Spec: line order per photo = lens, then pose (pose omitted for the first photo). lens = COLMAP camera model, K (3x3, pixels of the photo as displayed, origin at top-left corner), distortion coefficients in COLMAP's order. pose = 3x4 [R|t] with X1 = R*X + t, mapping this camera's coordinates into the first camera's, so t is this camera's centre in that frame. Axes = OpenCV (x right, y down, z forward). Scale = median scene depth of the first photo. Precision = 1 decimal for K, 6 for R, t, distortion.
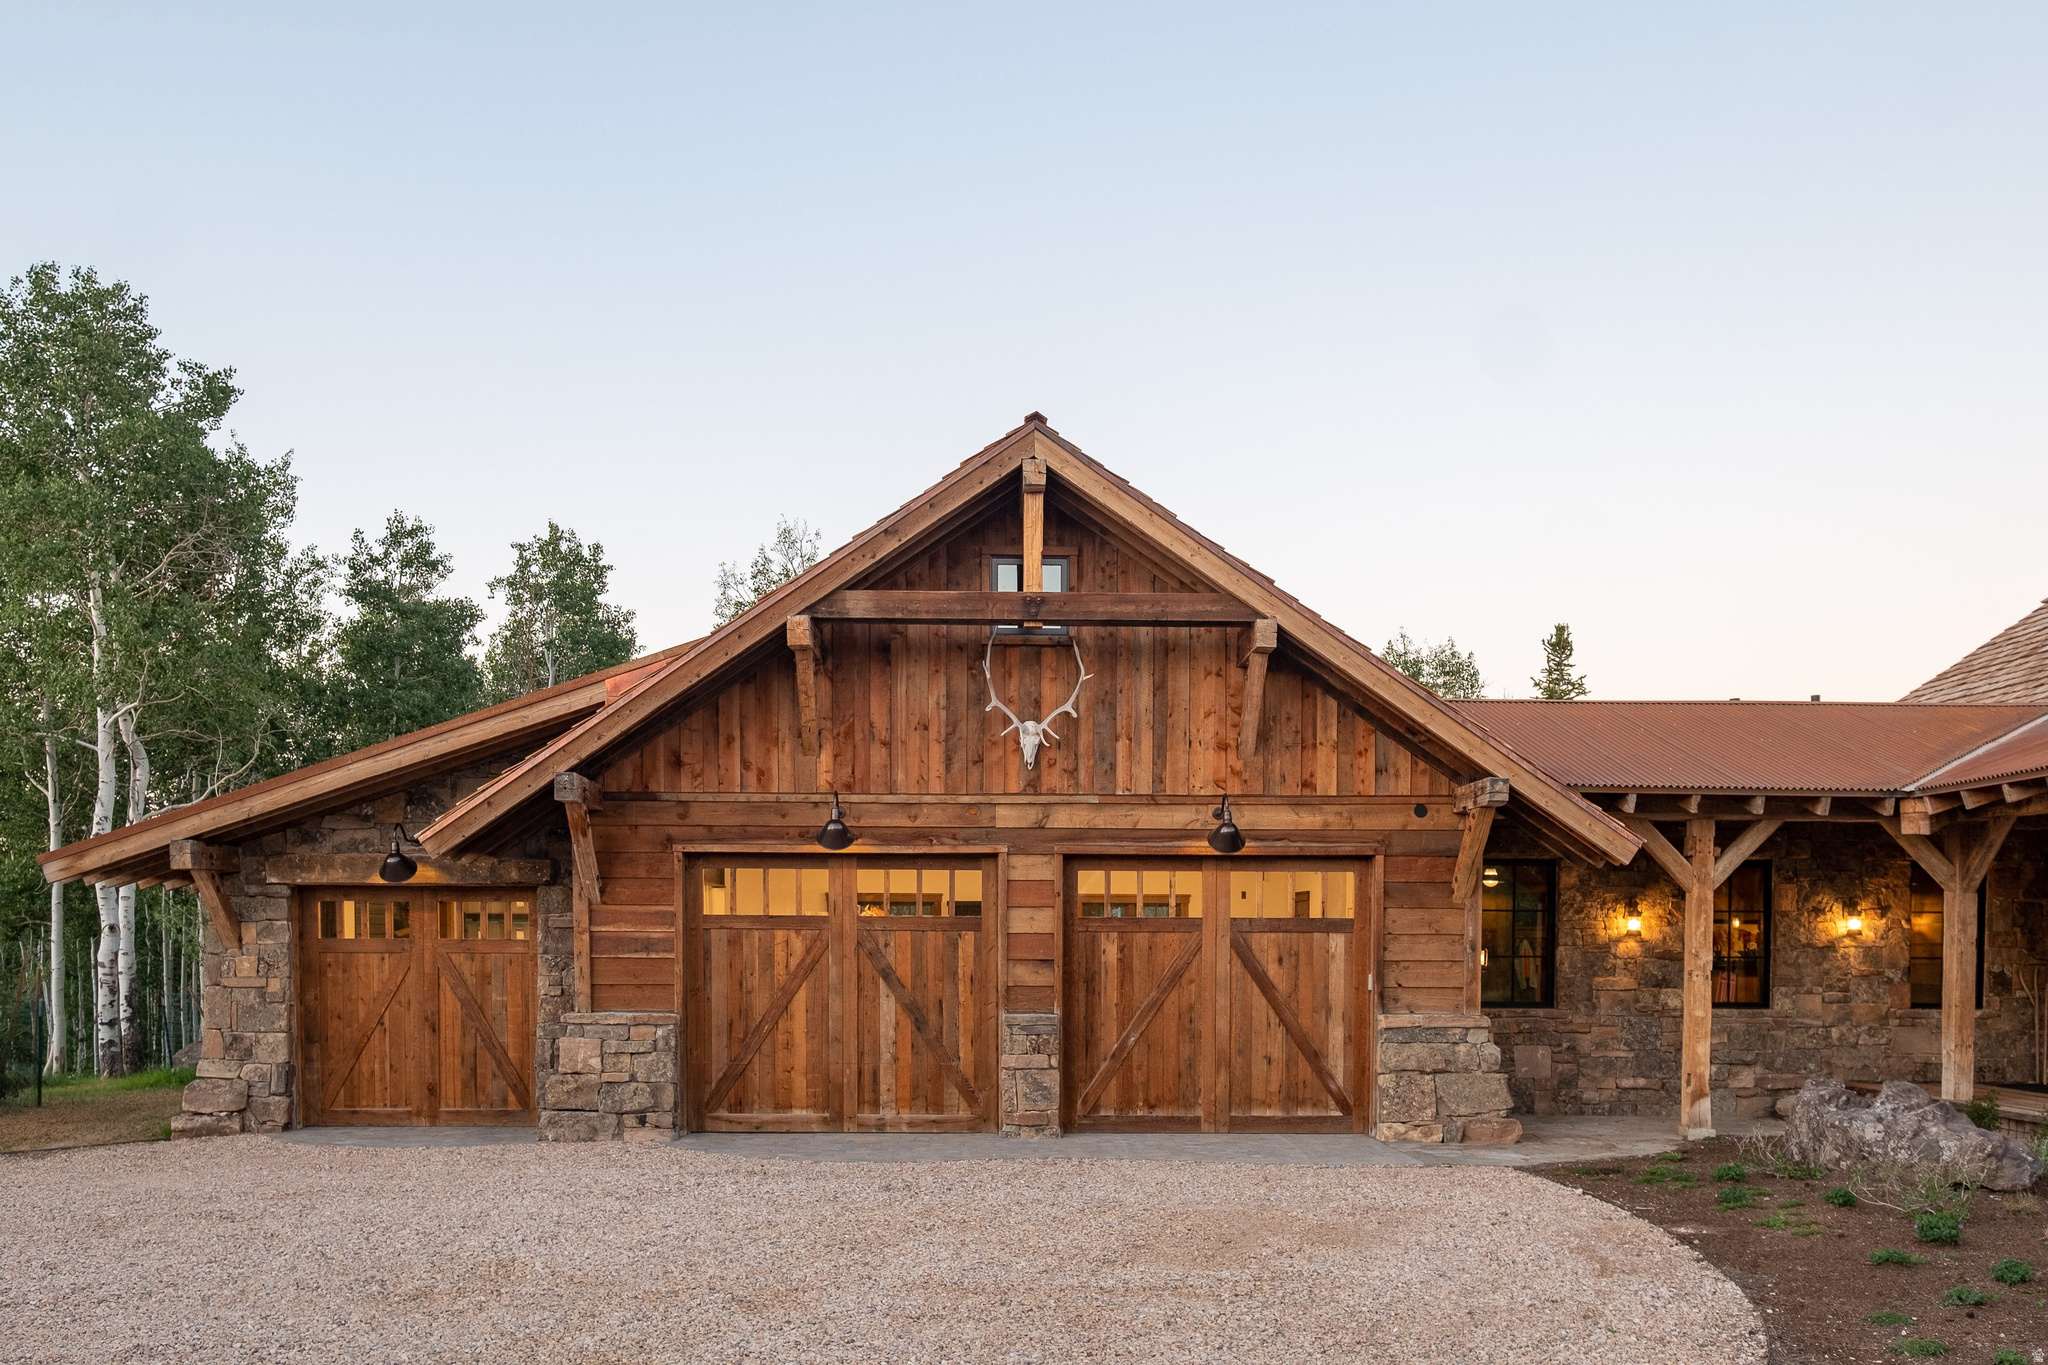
lens RADIAL K [[1679.3, 0, 1025.5], [0, 1679.3, 685.1], [0, 0, 1]] dist [-0.000973, 0.018155]
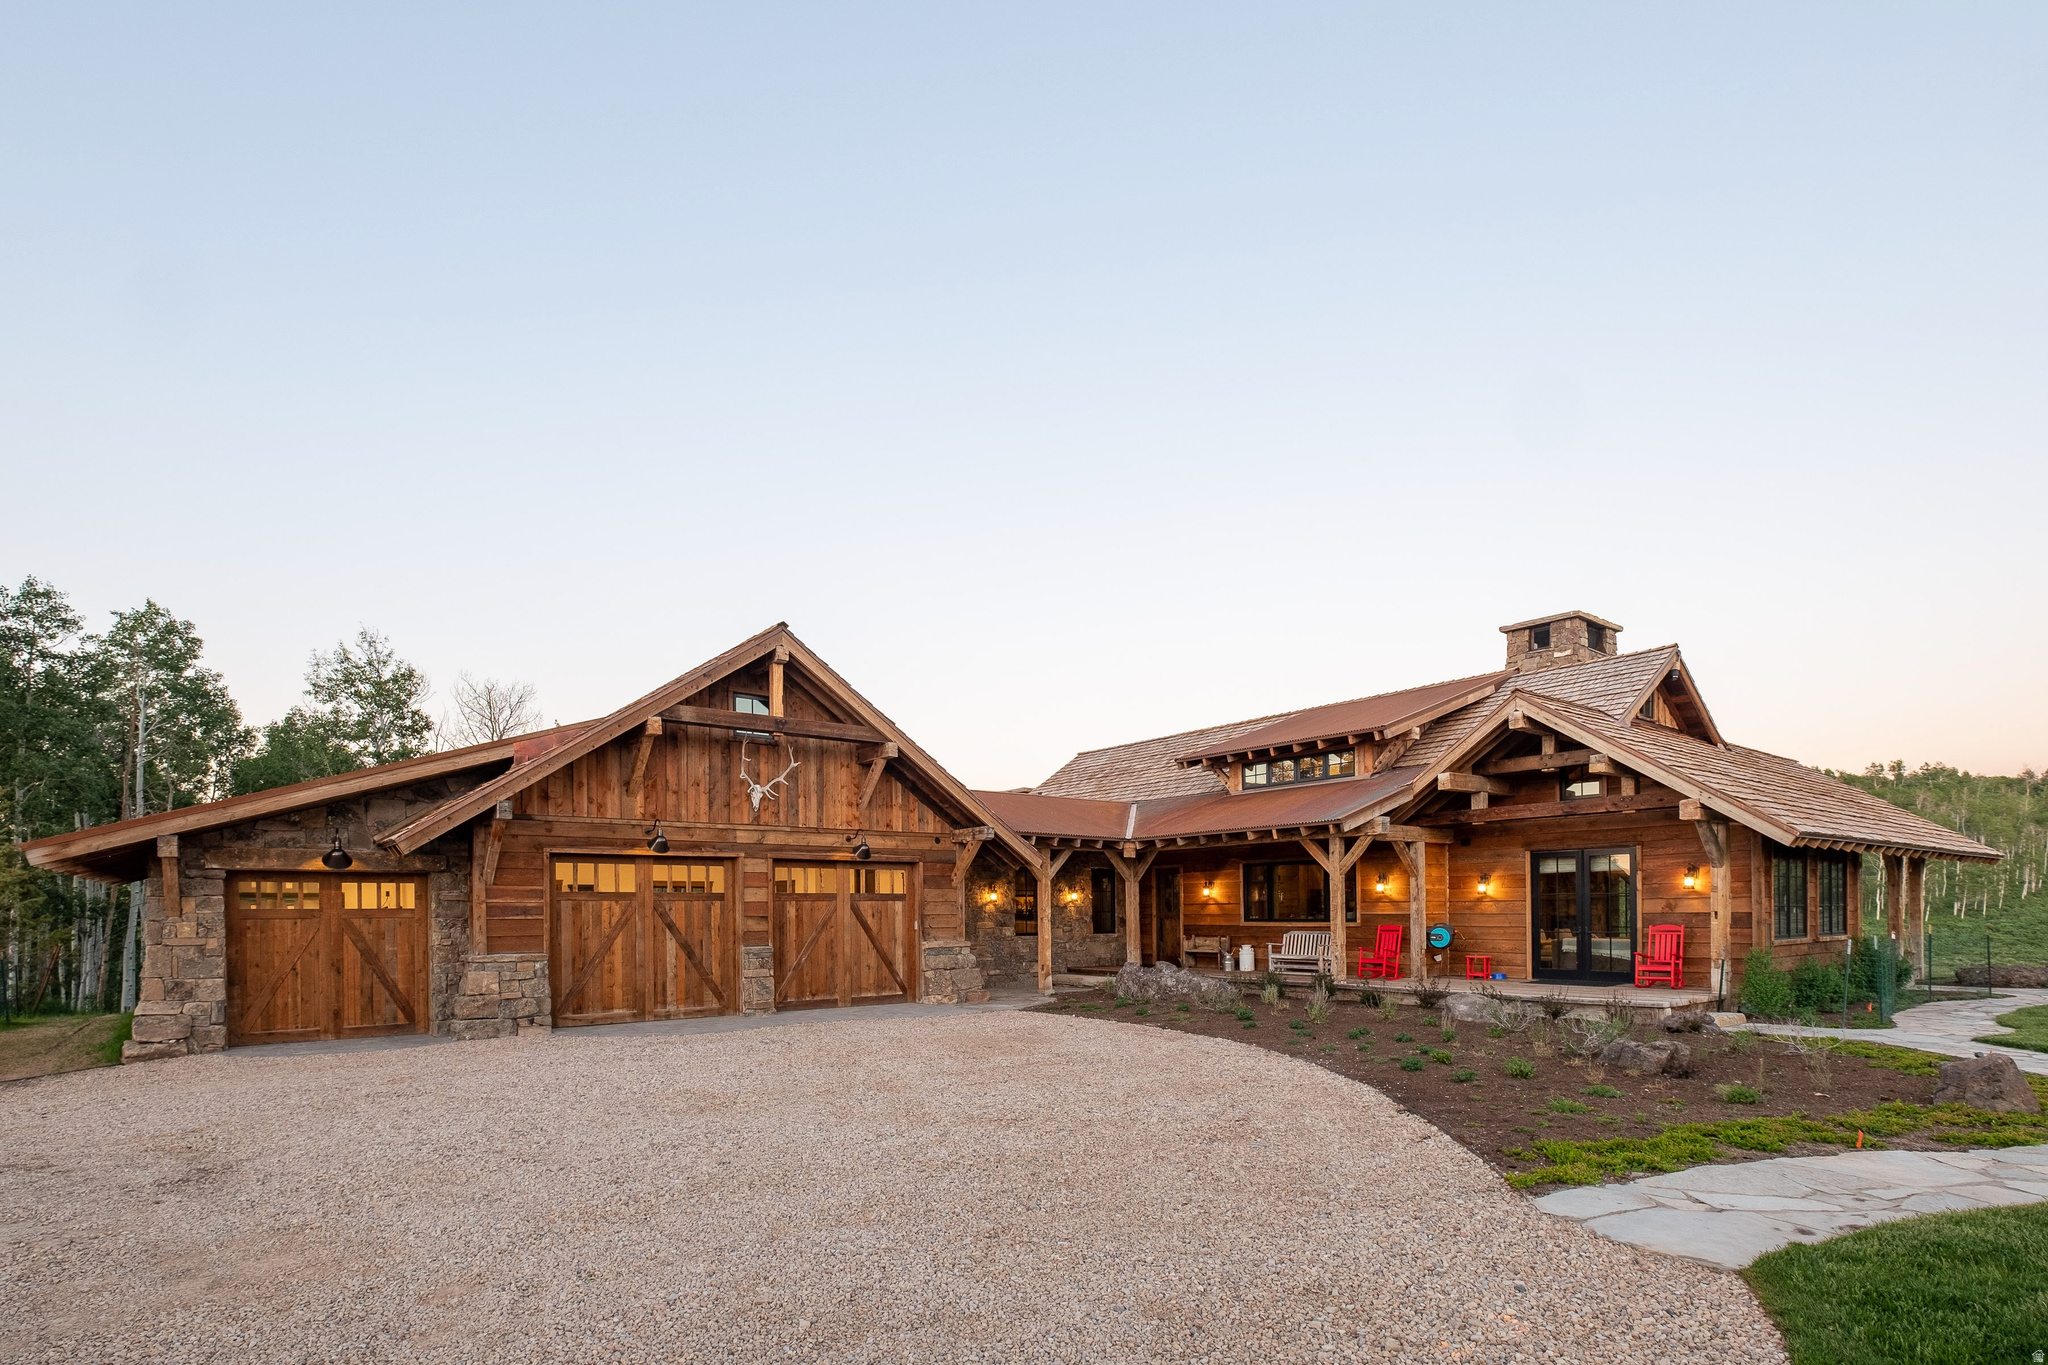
lens RADIAL K [[918.2, 0, 1018.4], [0, 918.2, 686.9], [0, 0, 1]] dist [0.004369, -0.001895]
pose [[0.830011, 0.121958, 0.544250, -0.331594], [-0.074101, 0.991263, -0.109118, 0.003519], [-0.552802, 0.050240, 0.831797, -0.002846]]
